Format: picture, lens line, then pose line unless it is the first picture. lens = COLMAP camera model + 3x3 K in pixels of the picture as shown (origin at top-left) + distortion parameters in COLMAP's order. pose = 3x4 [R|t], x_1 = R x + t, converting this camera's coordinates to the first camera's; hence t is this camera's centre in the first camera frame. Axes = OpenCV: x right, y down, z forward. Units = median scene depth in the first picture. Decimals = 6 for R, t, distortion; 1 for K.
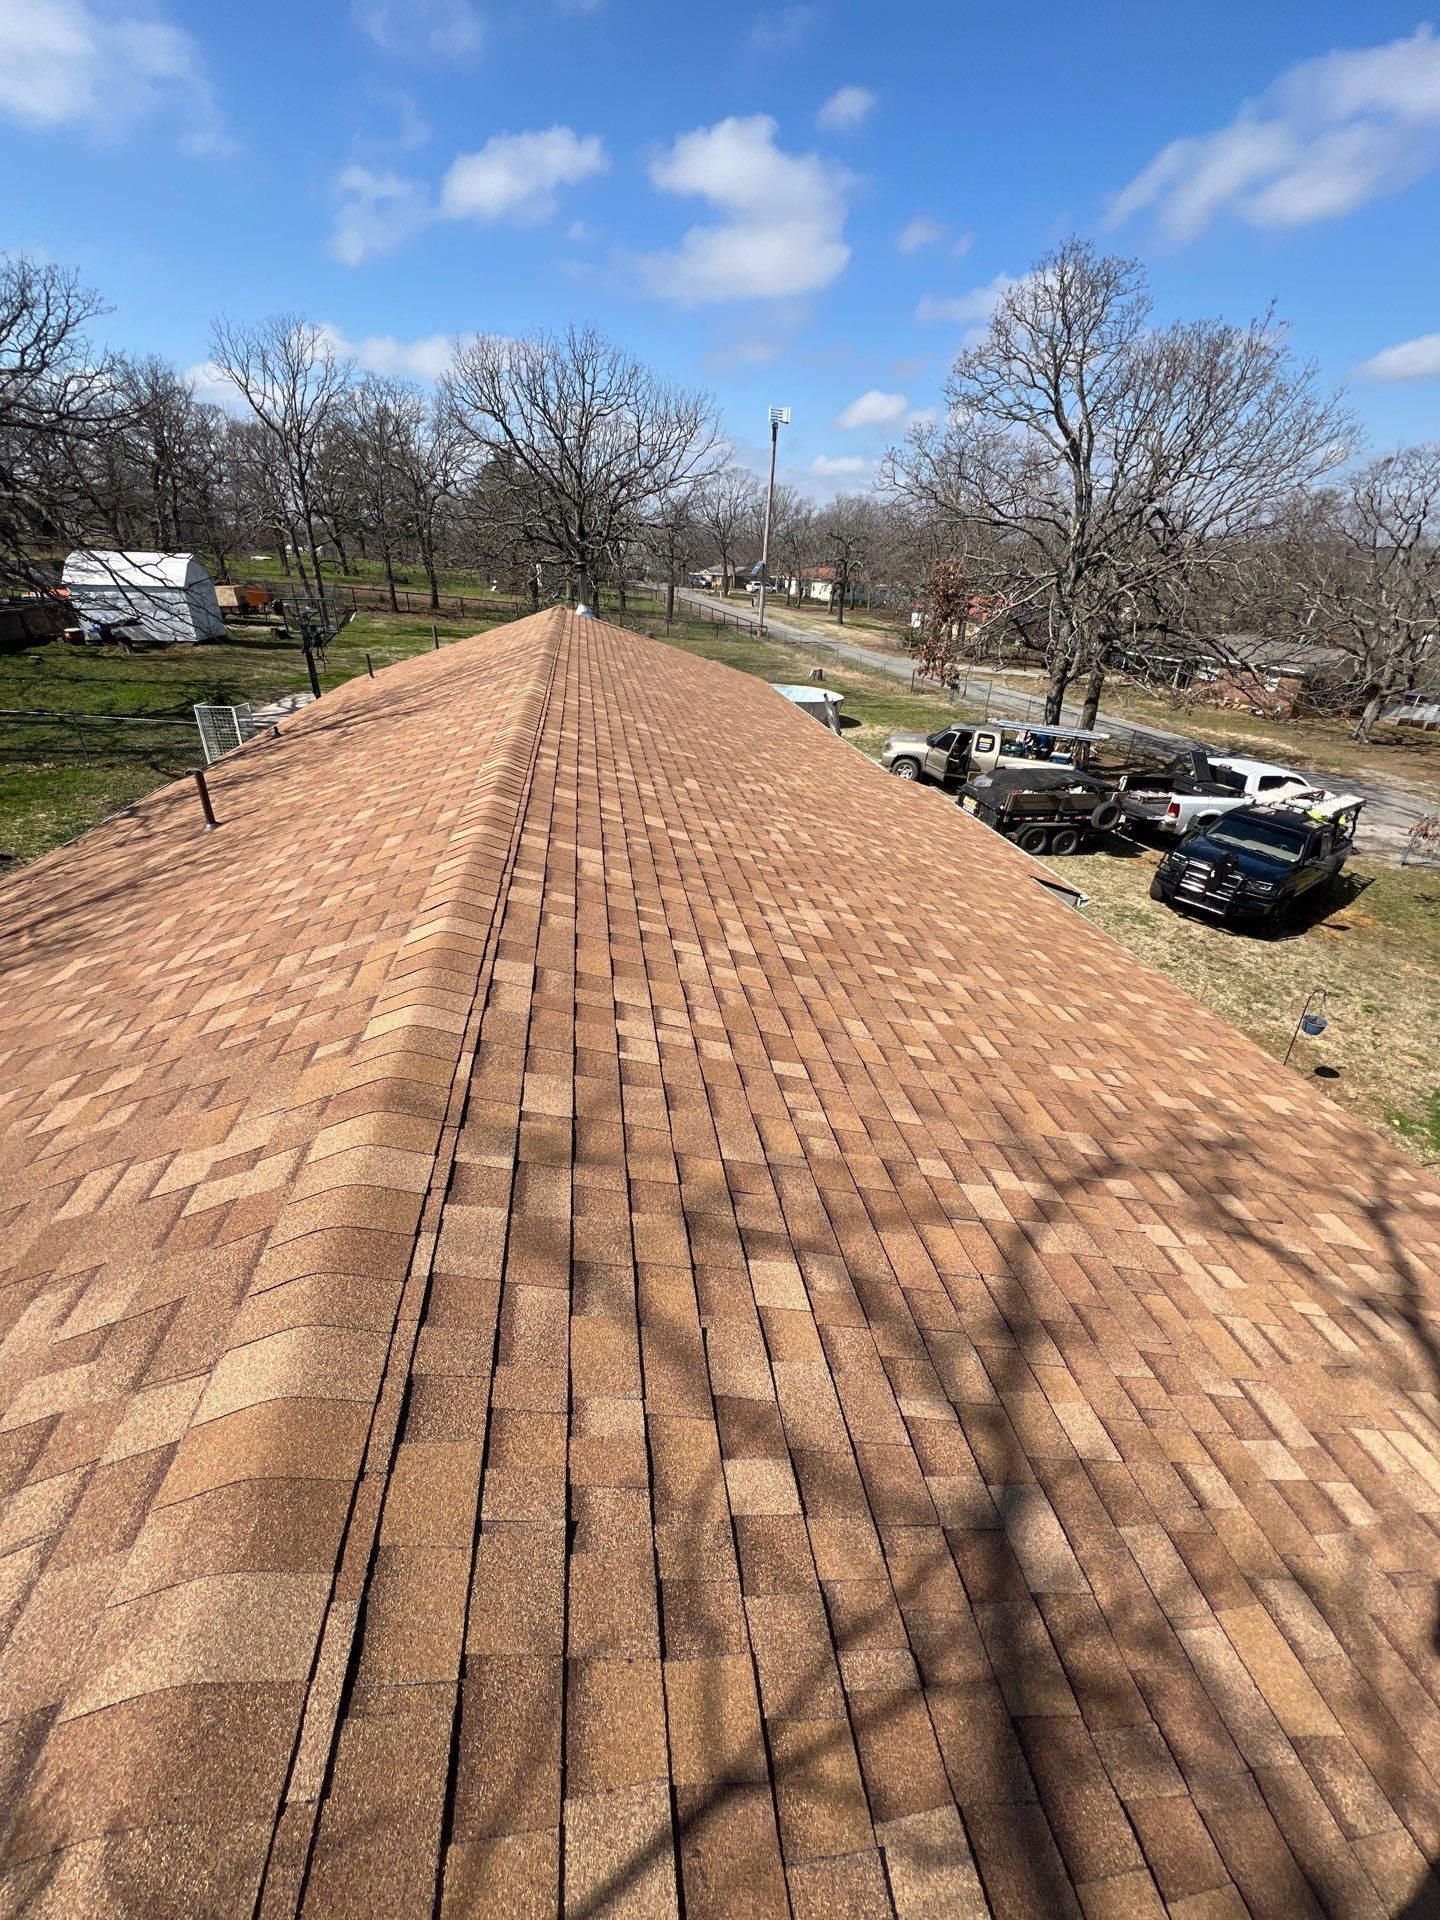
lens RADIAL K [[767.3, 0, 718.7], [0, 767.3, 960.9], [0, 0, 1]] dist [-0.000968, 0.000109]
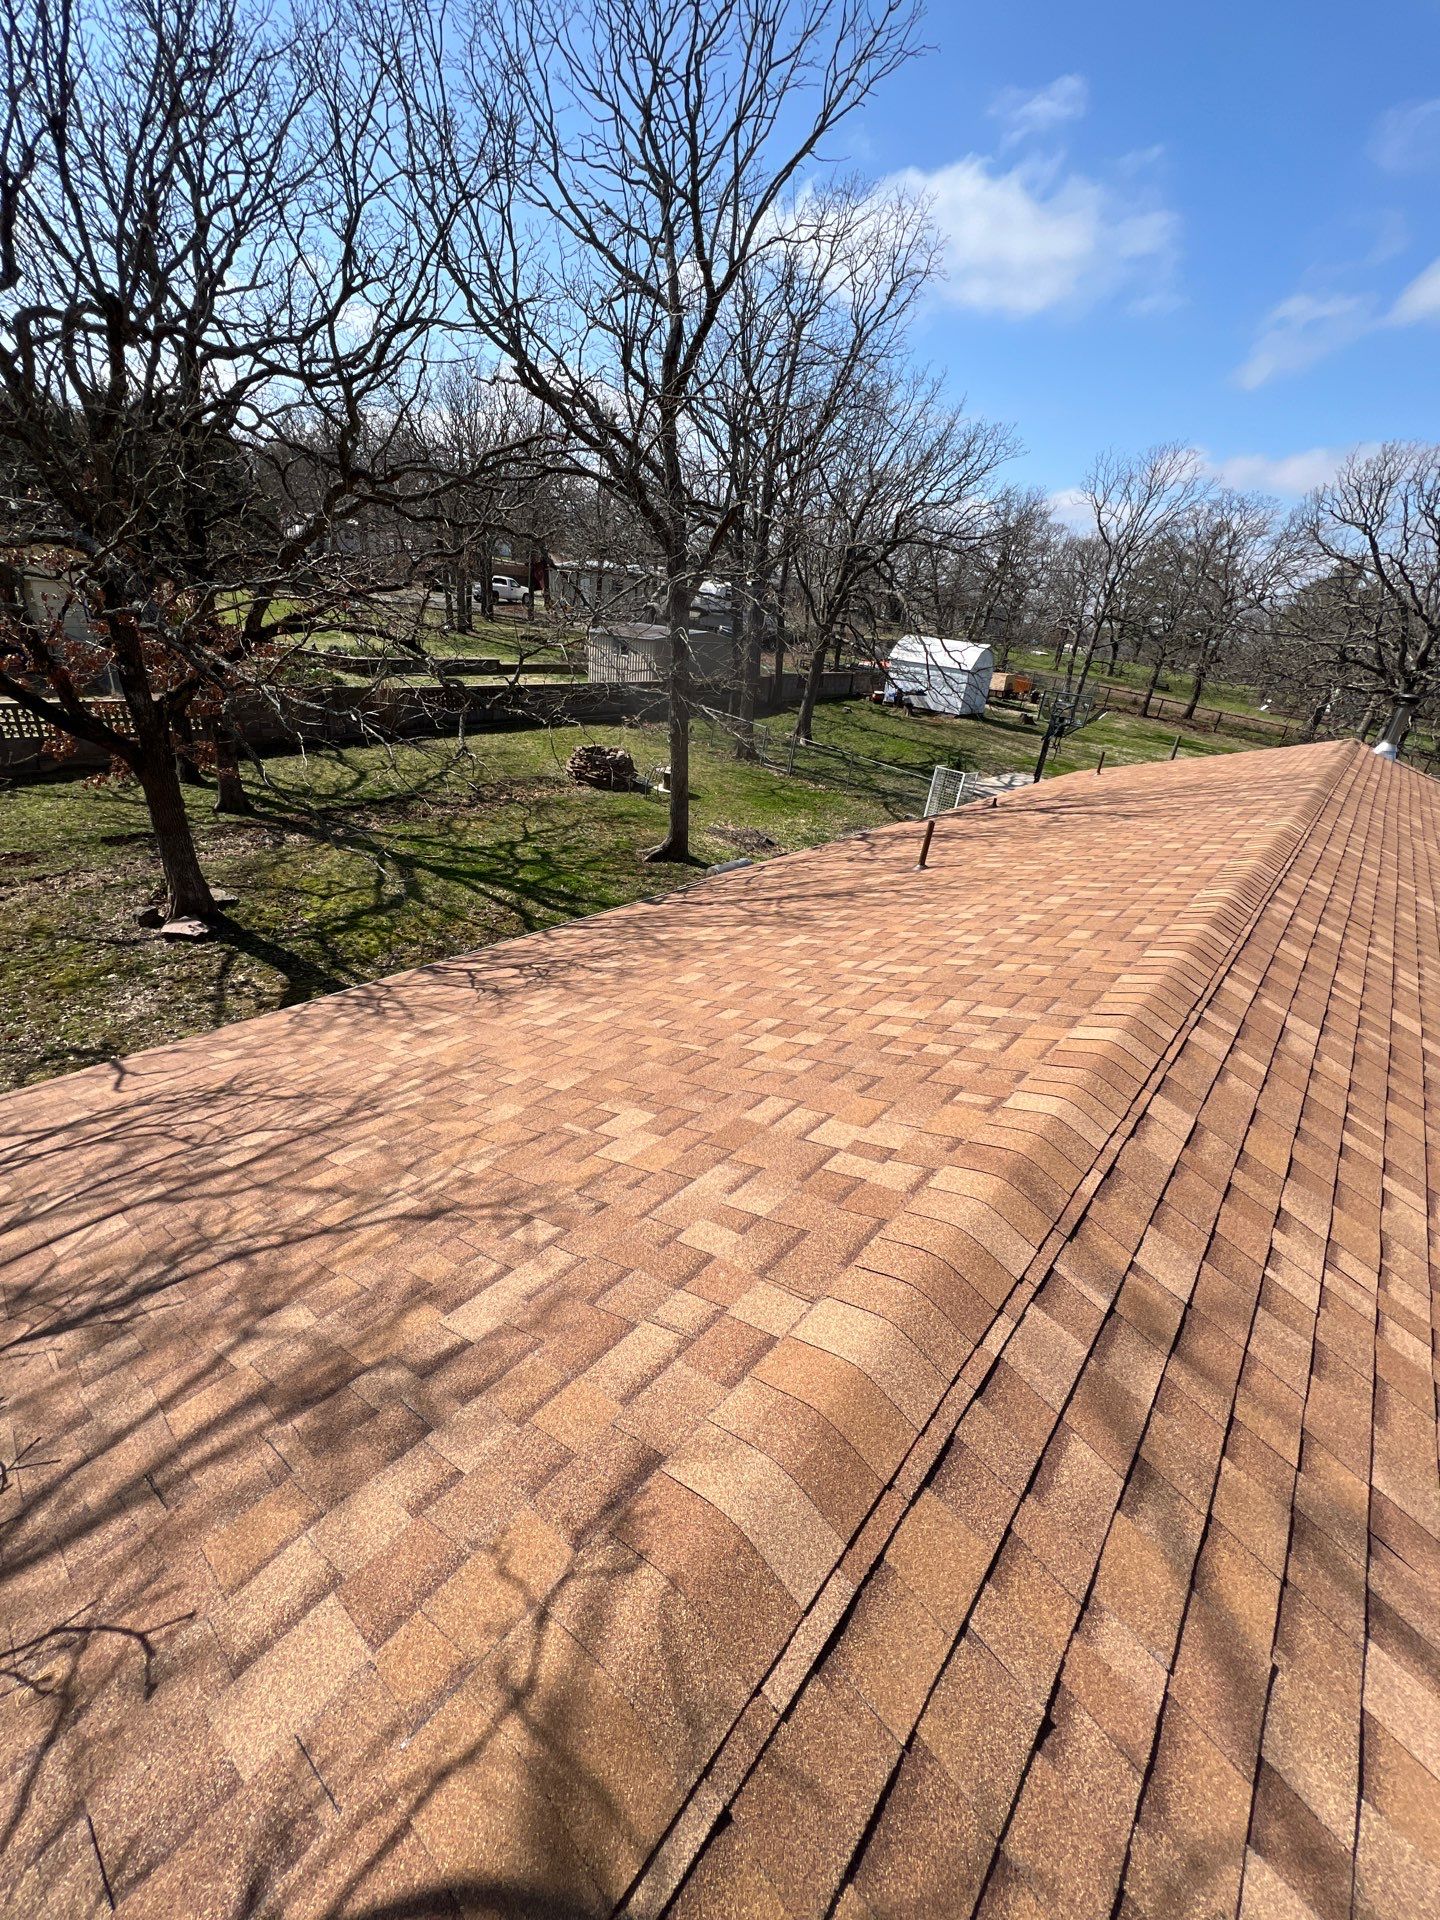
lens RADIAL K [[767.3, 0, 718.7], [0, 767.3, 960.9], [0, 0, 1]] dist [-0.000968, 0.000109]
pose [[0.651326, 0.358411, -0.668817, -0.060419], [-0.428437, 0.901180, 0.065699, 0.015666], [0.626272, 0.243754, 0.740519, -0.043914]]
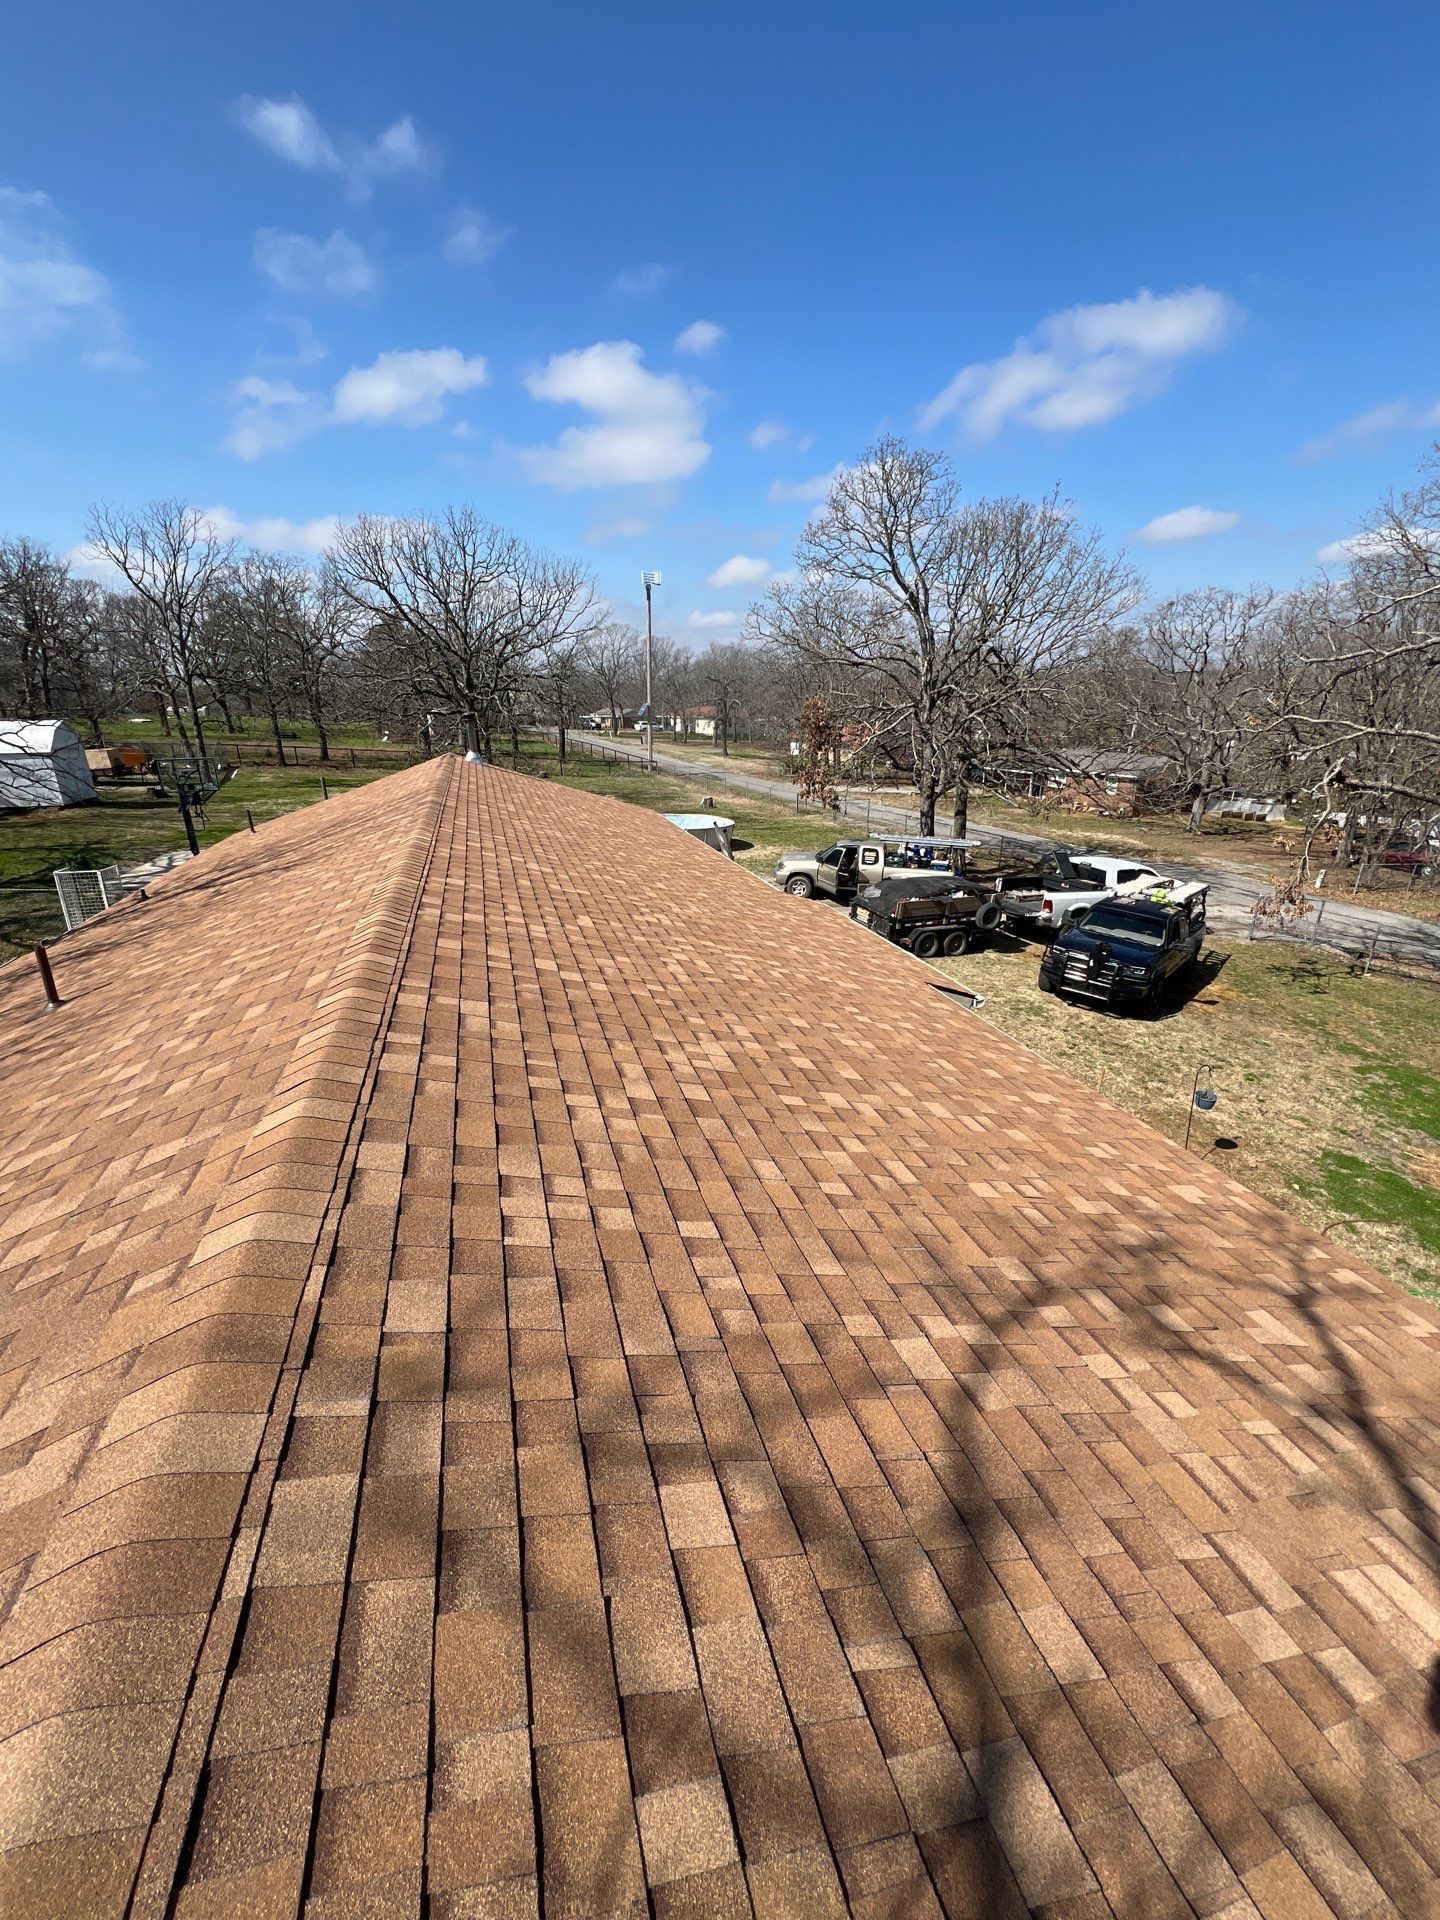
lens RADIAL K [[768.6, 0, 720.0], [0, 768.6, 960.0], [0, 0, 1]] dist [-0.001813, 0.000314]
pose [[0.989569, -0.079685, 0.120017, 0.028071], [0.097492, 0.983765, -0.150673, -0.029728], [-0.106062, 0.160802, 0.981271, 0.033126]]
